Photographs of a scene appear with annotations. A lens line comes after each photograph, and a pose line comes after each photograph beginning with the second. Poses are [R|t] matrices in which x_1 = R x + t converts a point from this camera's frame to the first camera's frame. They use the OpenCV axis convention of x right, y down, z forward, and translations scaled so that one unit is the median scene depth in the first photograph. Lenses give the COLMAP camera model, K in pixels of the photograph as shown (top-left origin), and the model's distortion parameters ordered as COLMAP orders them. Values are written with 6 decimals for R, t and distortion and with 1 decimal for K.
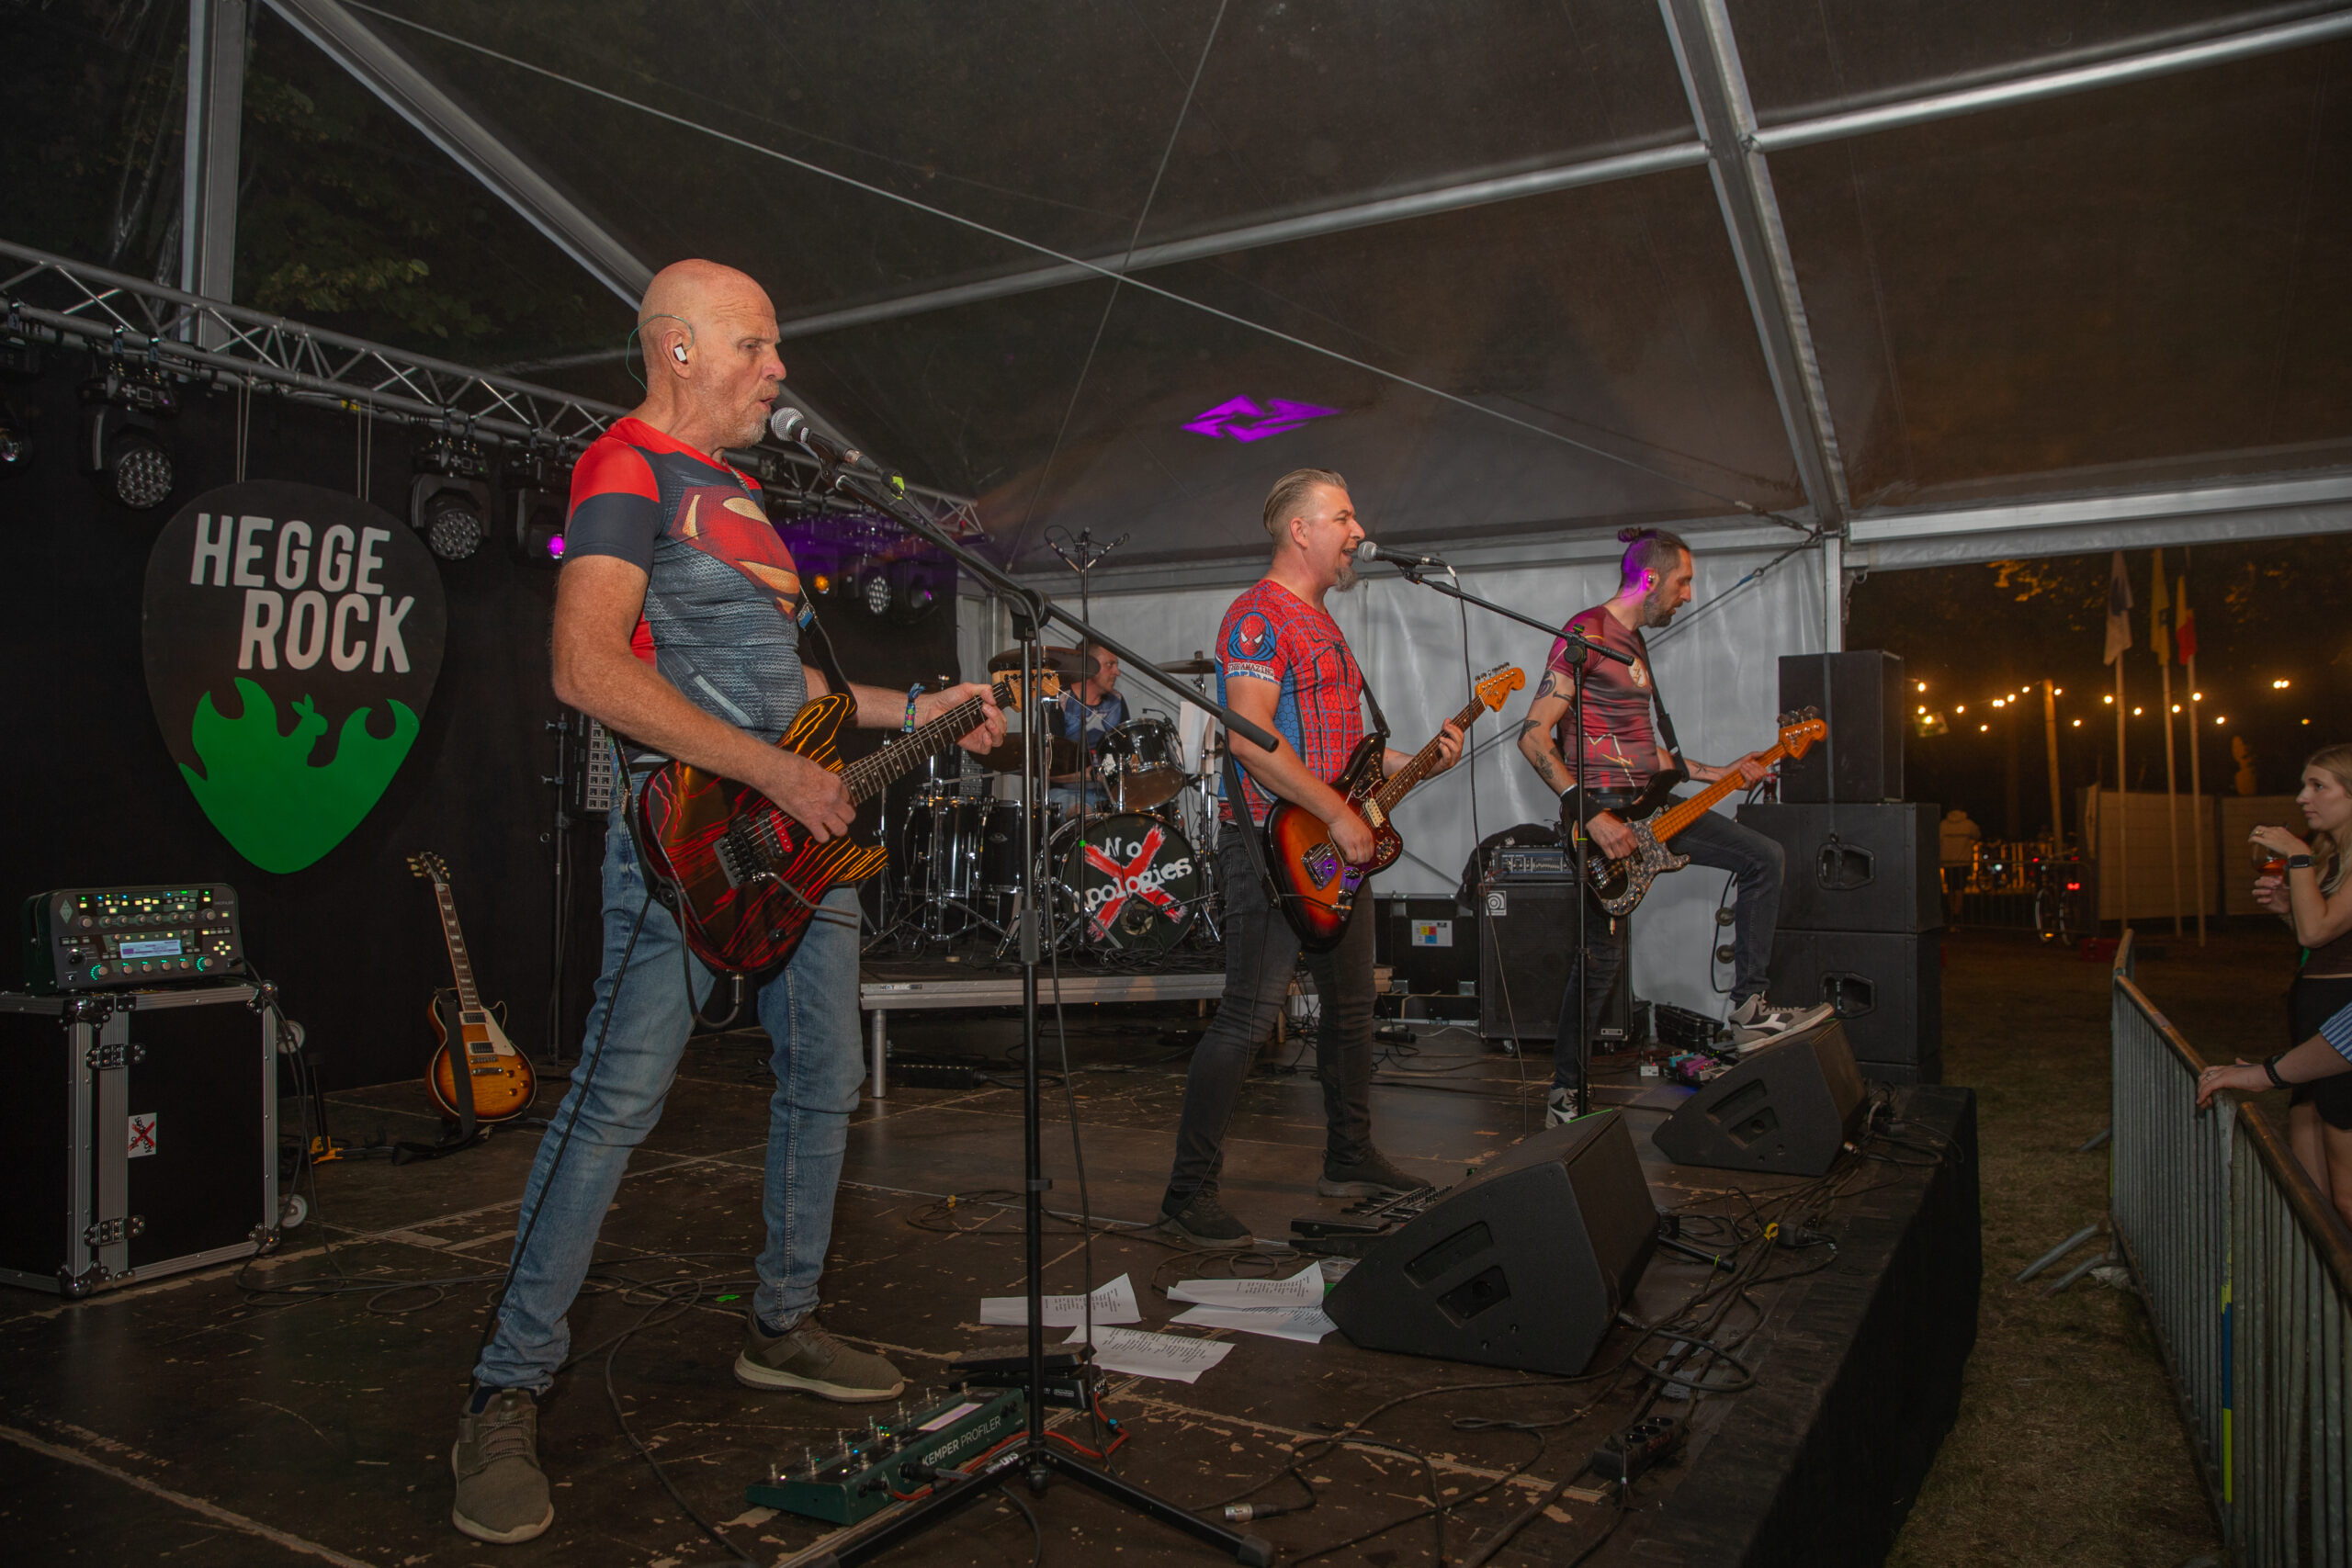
lens RADIAL K [[1614.2, 0, 1191.0], [0, 1614.2, 778.7], [0, 0, 1]] dist [-0.110698, 0.080464]
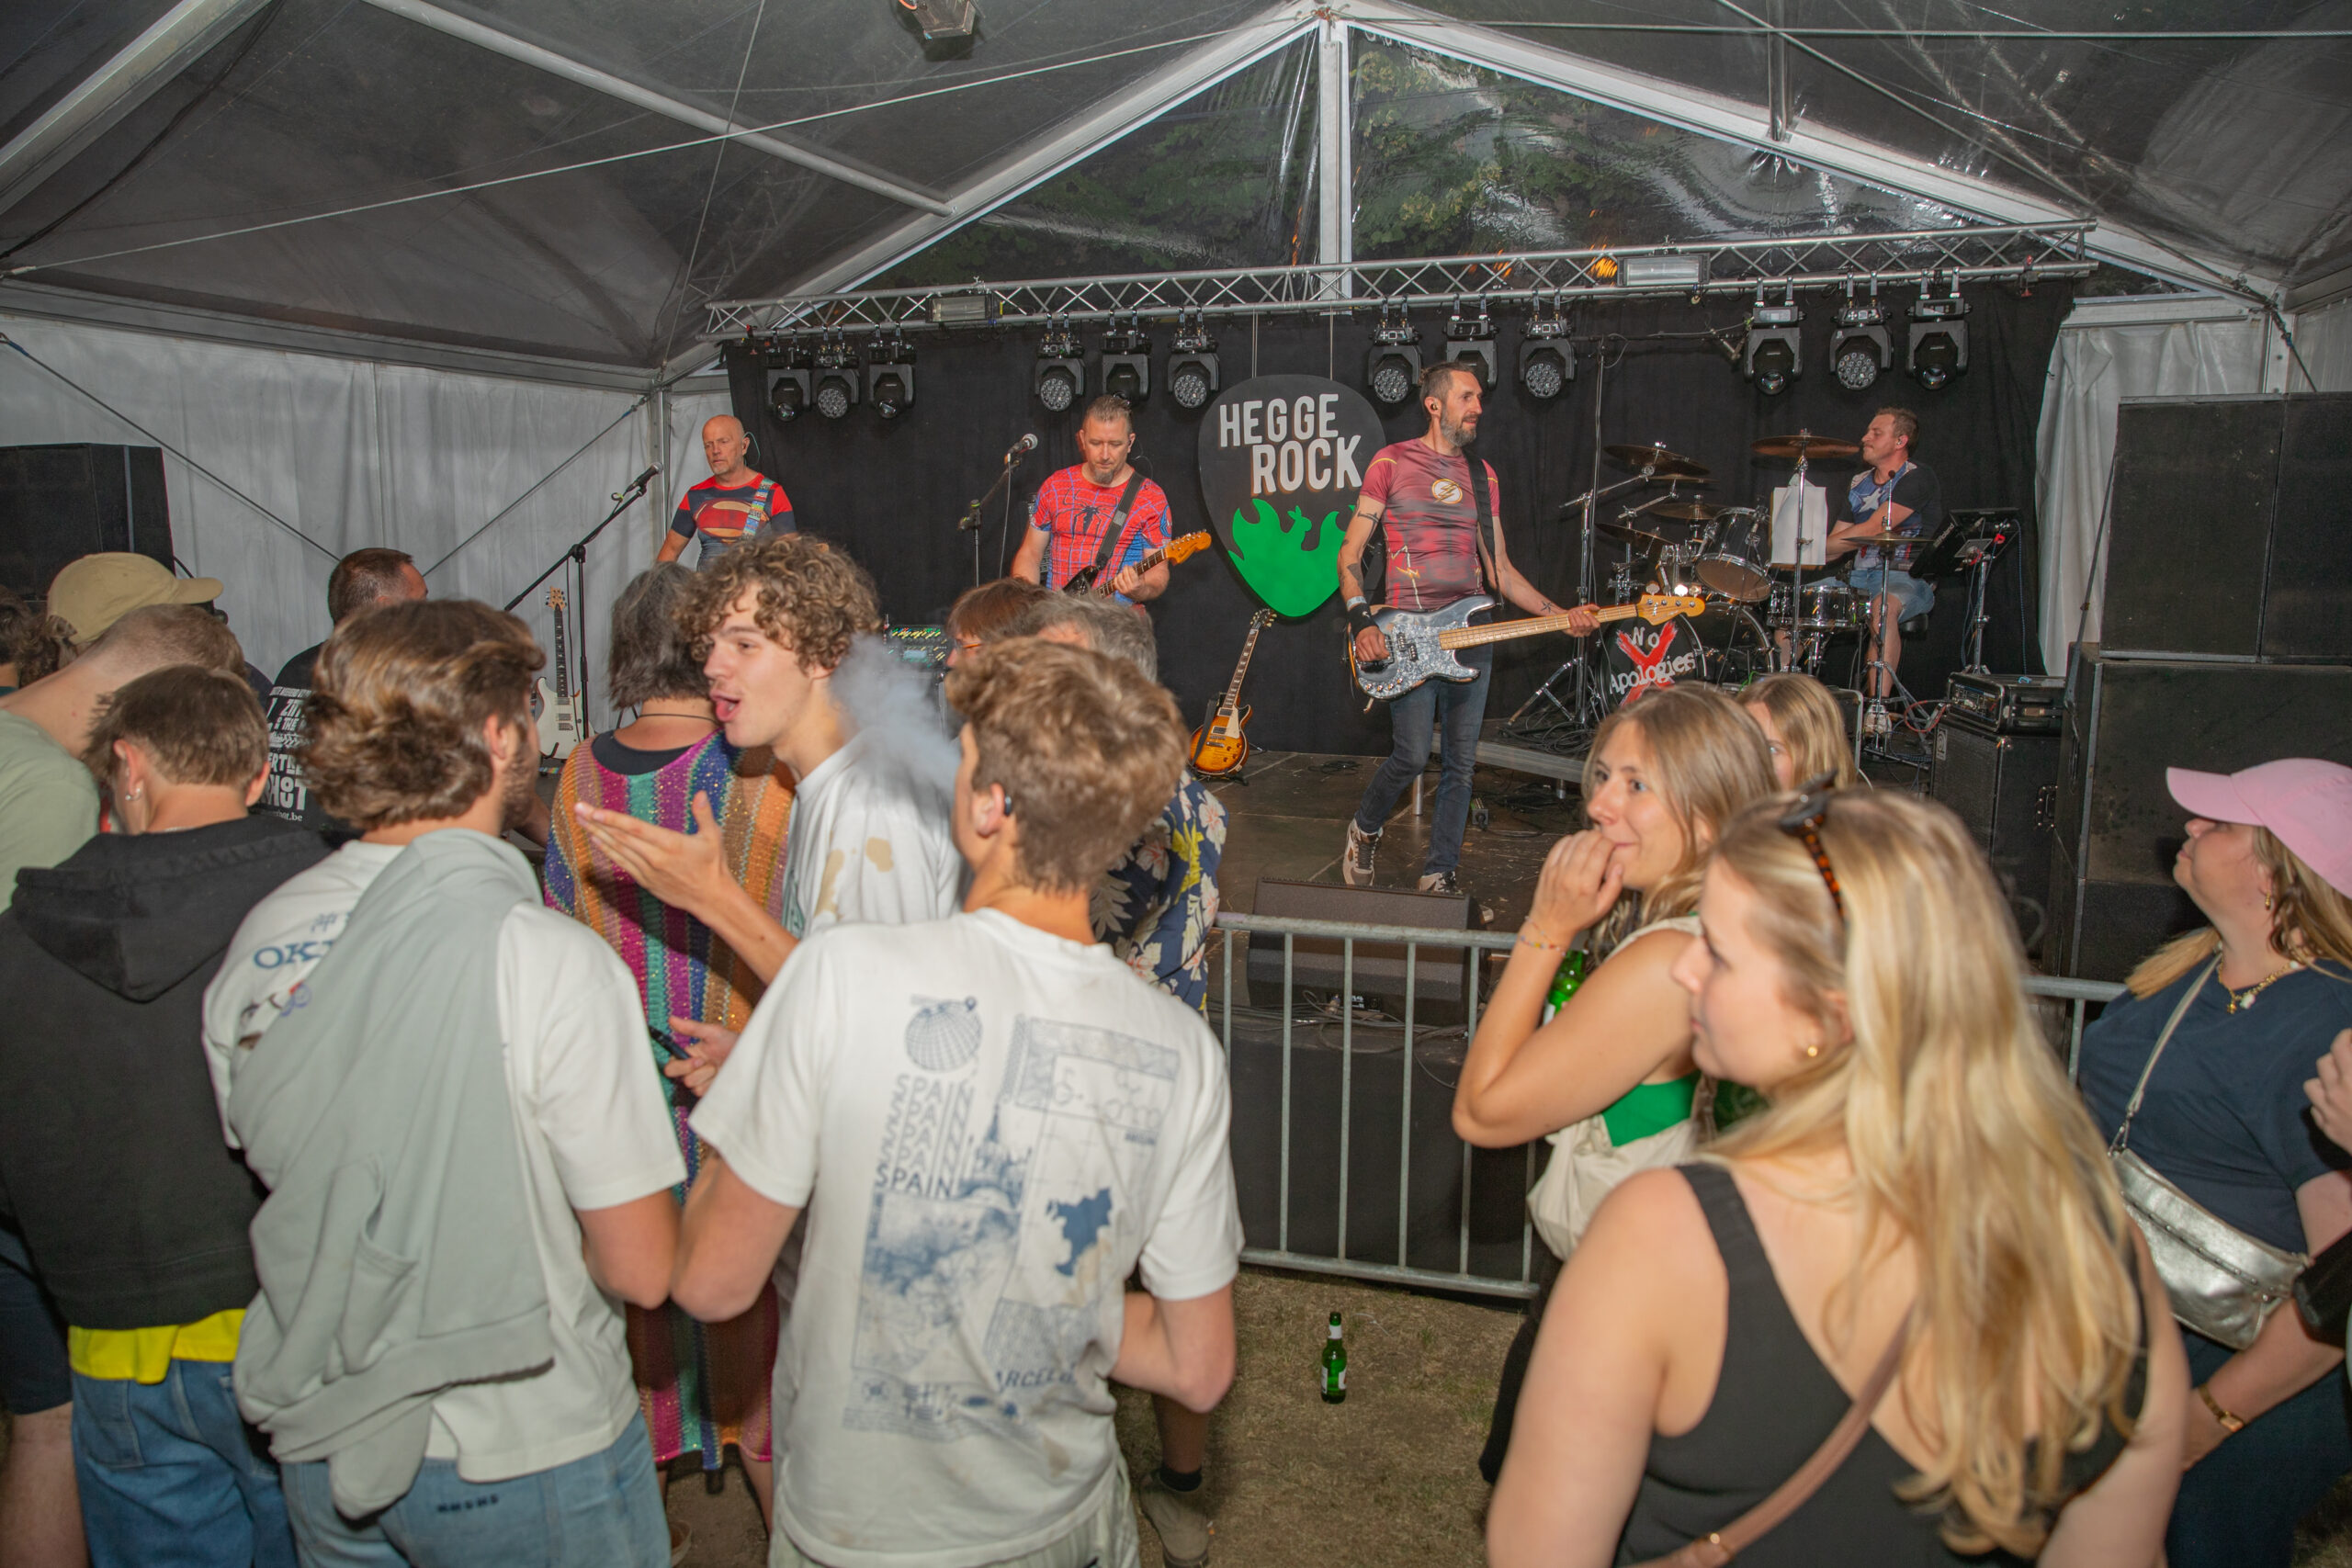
lens RADIAL K [[1614.2, 0, 1216.9], [0, 1614.2, 889.4], [0, 0, 1]] dist [-0.110698, 0.080464]
pose [[0.161056, 0.225612, -0.960812, 1.153672], [0.033455, 0.971714, 0.233780, -0.061484], [0.986378, -0.069796, 0.148953, 0.674102]]
